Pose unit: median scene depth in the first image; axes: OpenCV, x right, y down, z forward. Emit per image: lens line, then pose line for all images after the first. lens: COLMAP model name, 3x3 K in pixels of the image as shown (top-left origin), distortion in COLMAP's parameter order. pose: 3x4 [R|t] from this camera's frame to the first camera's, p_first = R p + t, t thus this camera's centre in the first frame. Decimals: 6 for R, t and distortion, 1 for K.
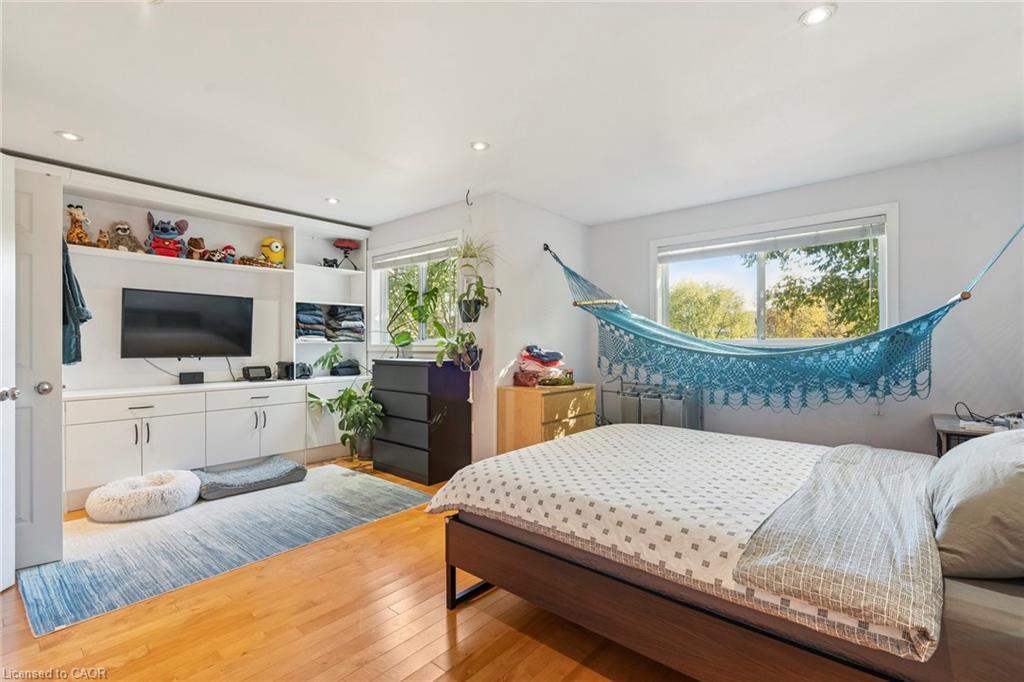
lens RADIAL K [[464.6, 0, 505.5], [0, 464.6, 341.3], [0, 0, 1]] dist [-0.000503, 0.000062]
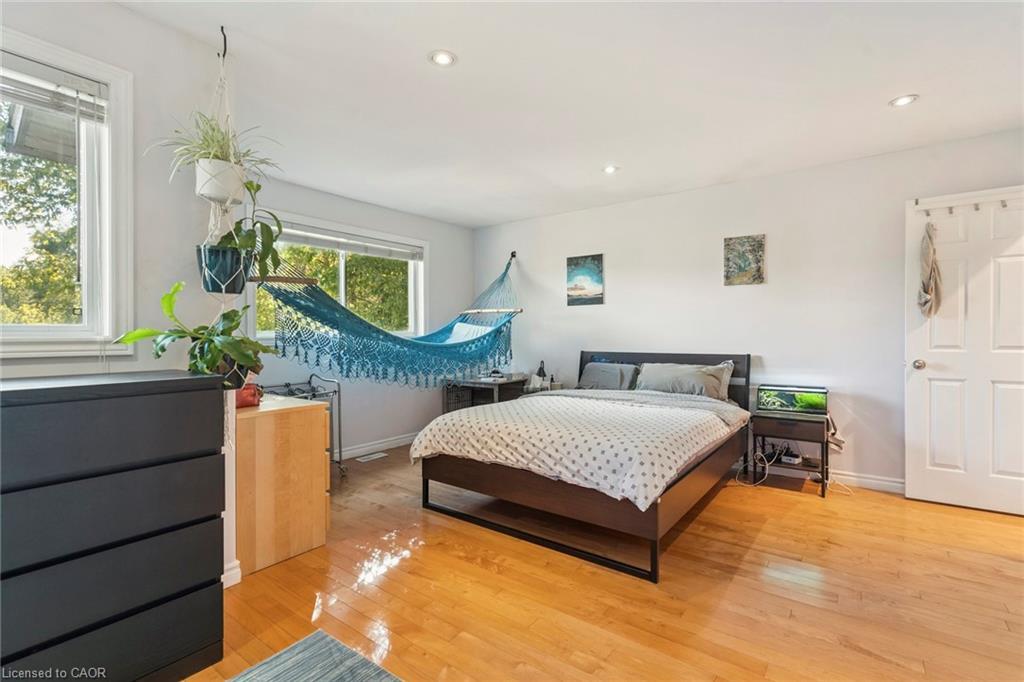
lens RADIAL K [[468.7, 0, 512.0], [0, 468.7, 341.0], [0, 0, 1]] dist [0.001357, 0.000101]
pose [[-0.066433, -0.013002, 0.997706, -0.693979], [0.000780, 0.999914, 0.013083, 0.003999], [-0.997791, 0.001647, -0.066417, 0.832698]]
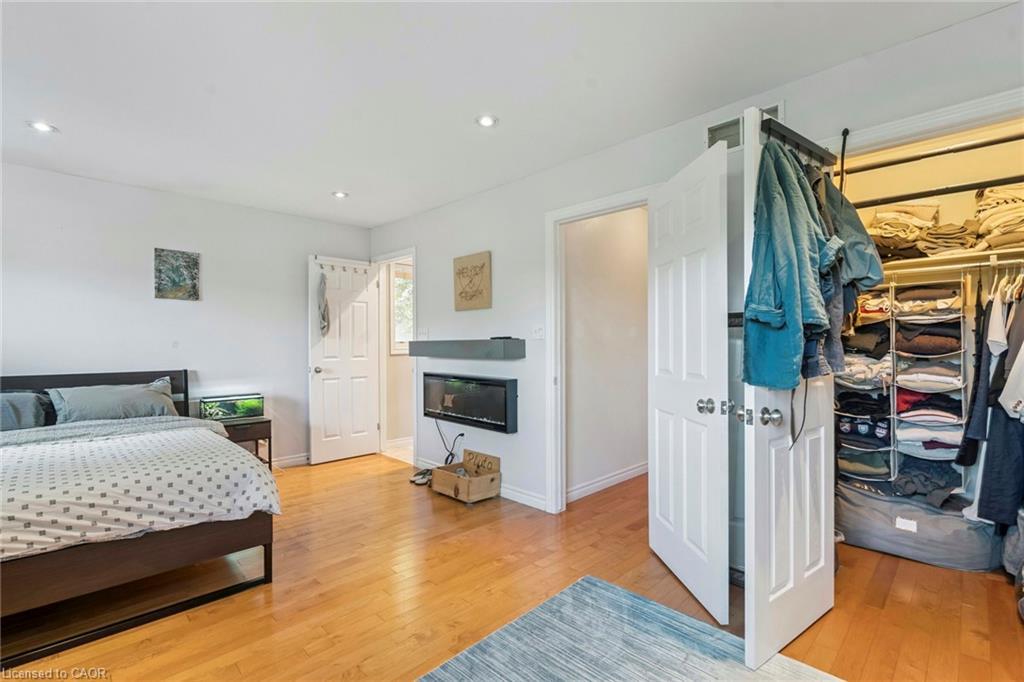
lens RADIAL K [[468.7, 0, 512.0], [0, 468.7, 341.0], [0, 0, 1]] dist [0.001357, 0.000101]
pose [[-0.996800, 0.003608, 0.079854, -0.481089], [0.002931, 0.999959, -0.008589, -0.005709], [-0.079882, -0.008328, -0.996770, 1.262119]]
